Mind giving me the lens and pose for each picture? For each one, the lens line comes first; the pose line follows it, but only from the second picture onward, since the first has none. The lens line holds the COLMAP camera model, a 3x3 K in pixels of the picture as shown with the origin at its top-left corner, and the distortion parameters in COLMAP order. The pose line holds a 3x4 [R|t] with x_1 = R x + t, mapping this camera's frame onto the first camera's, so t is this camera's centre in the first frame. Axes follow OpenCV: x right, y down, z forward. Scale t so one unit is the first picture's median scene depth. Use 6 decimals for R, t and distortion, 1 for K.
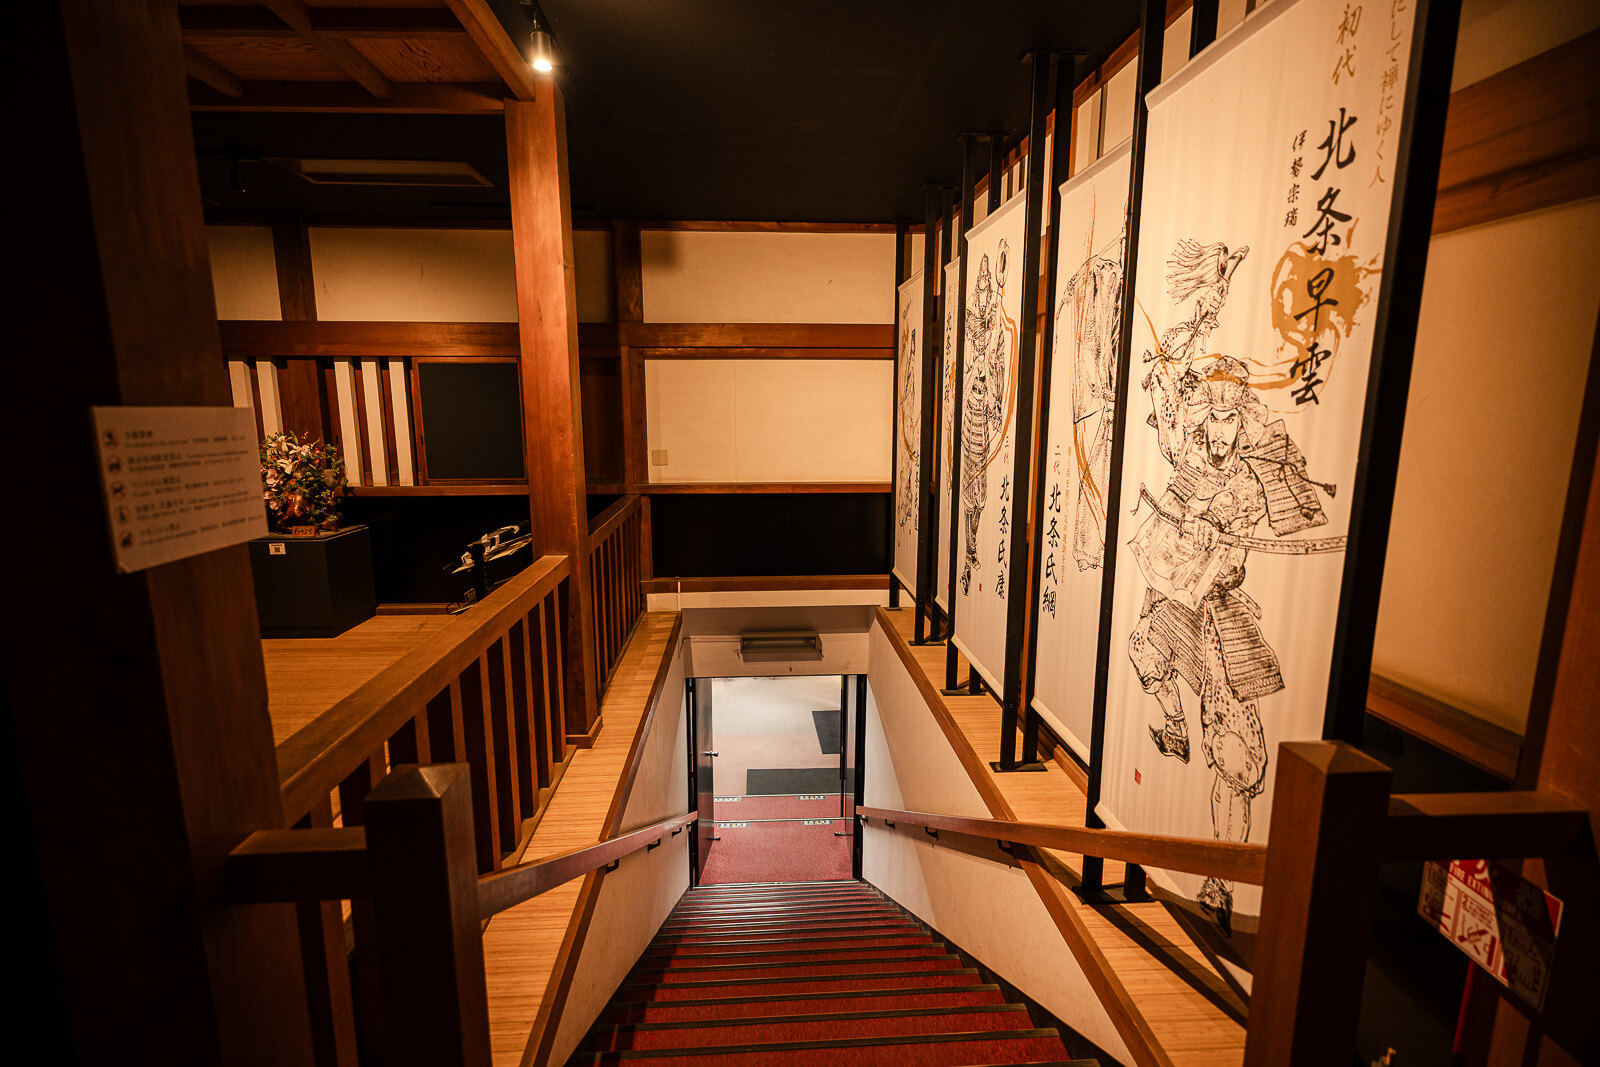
lens RADIAL K [[746.3, 0, 800.0], [0, 746.3, 533.5], [0, 0, 1]] dist [0.001567, 0.000980]
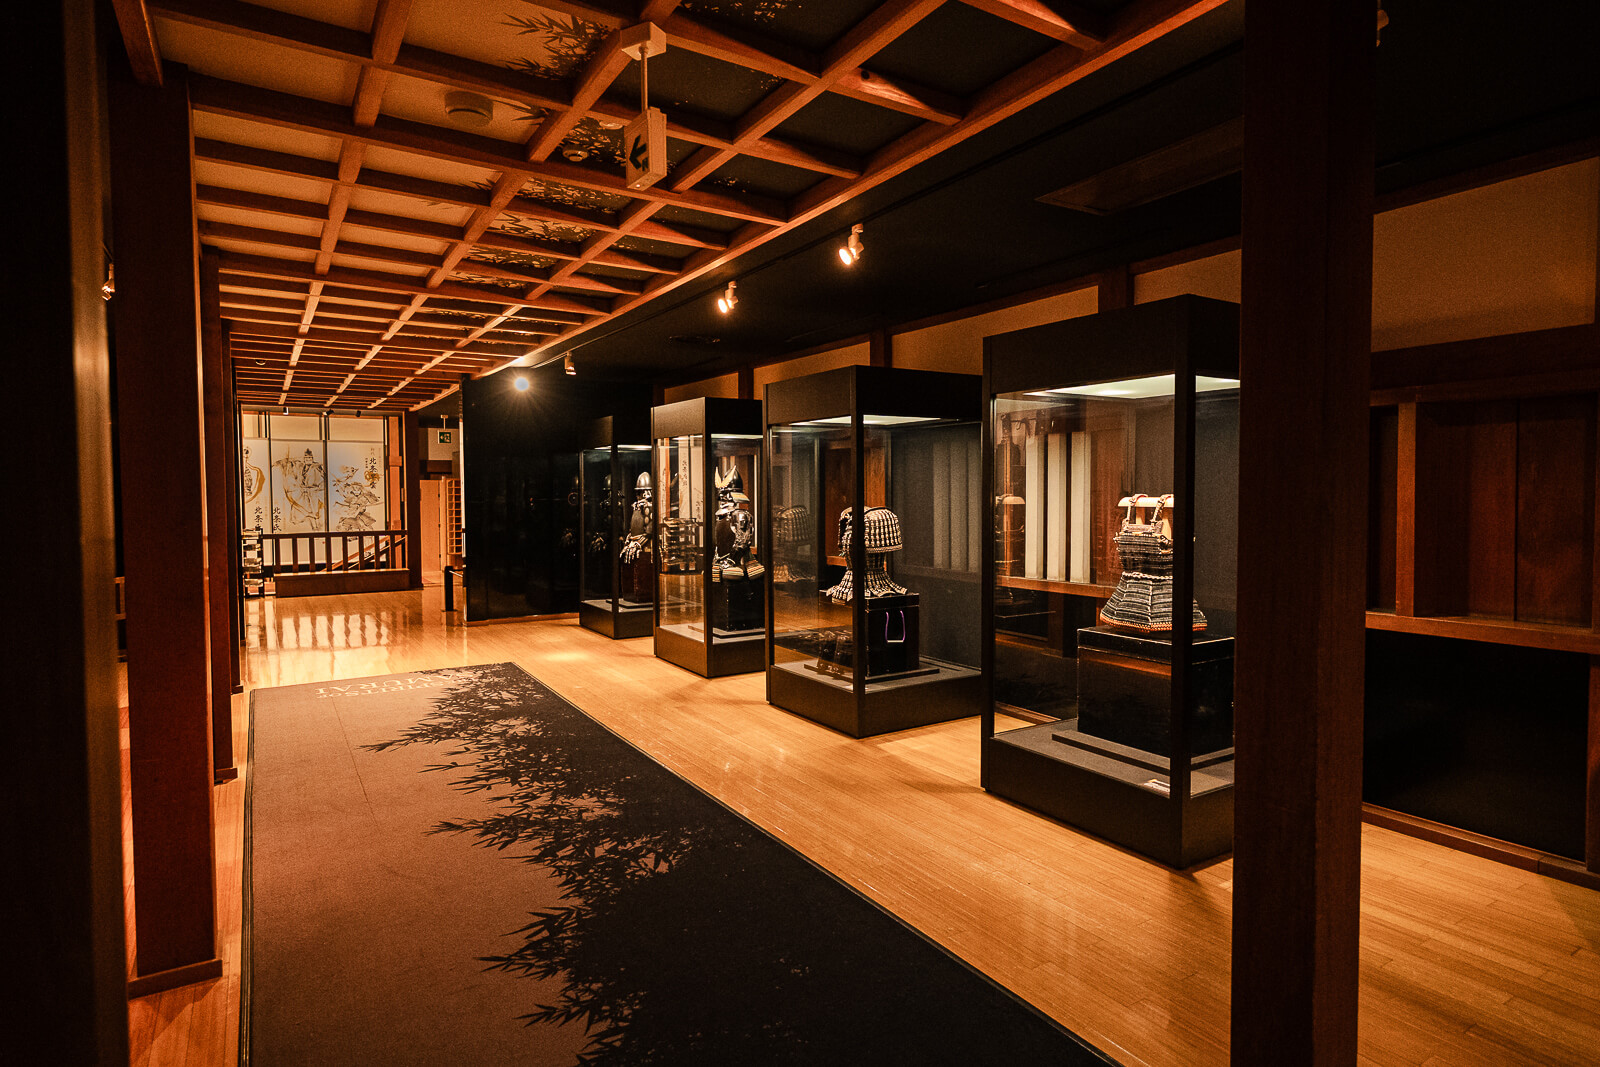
lens RADIAL K [[854.9, 0, 799.0], [0, 854.9, 512.6], [0, 0, 1]] dist [0.000197, 0.000329]
pose [[-0.475190, -0.023907, 0.879559, -8.766713], [0.153711, 0.982004, 0.109735, -0.186818], [-0.866353, 0.187343, -0.462963, 1.129164]]
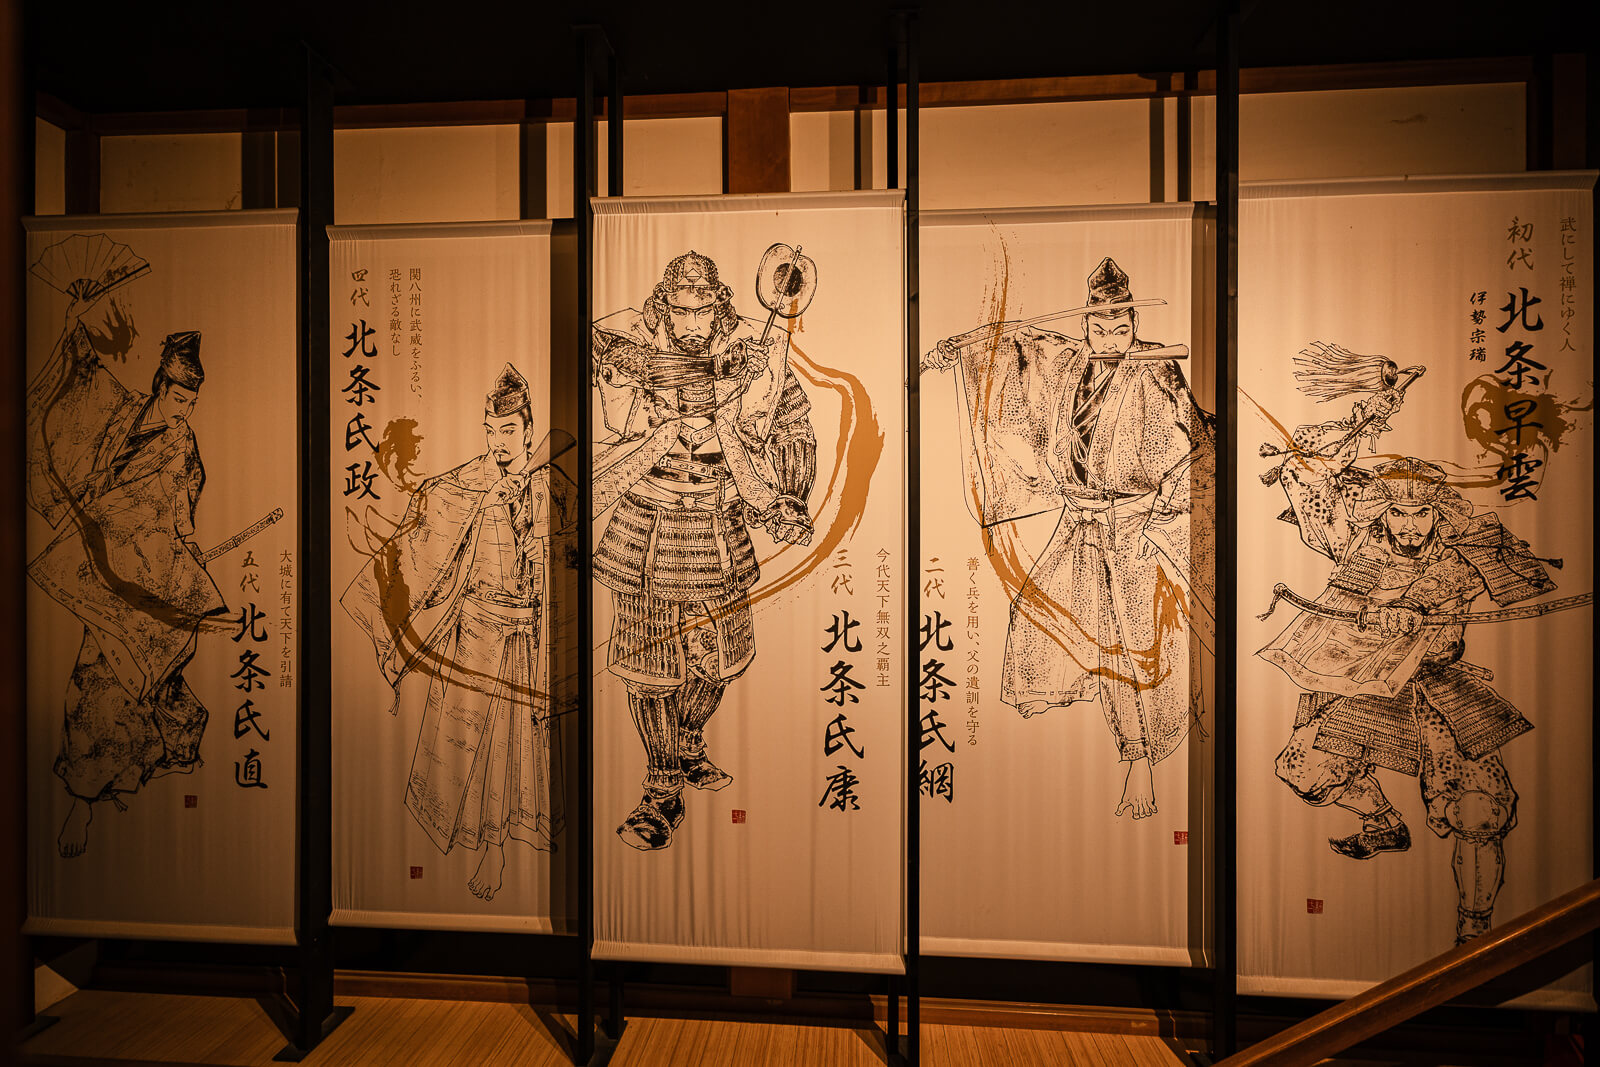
lens RADIAL K [[746.3, 0, 800.0], [0, 746.3, 533.5], [0, 0, 1]] dist [0.001567, 0.000980]
pose [[0.140615, 0.001502, 0.990063, -0.632680], [0.165882, 0.985827, -0.025055, -0.237568], [-0.976069, 0.167757, 0.138372, 1.675321]]
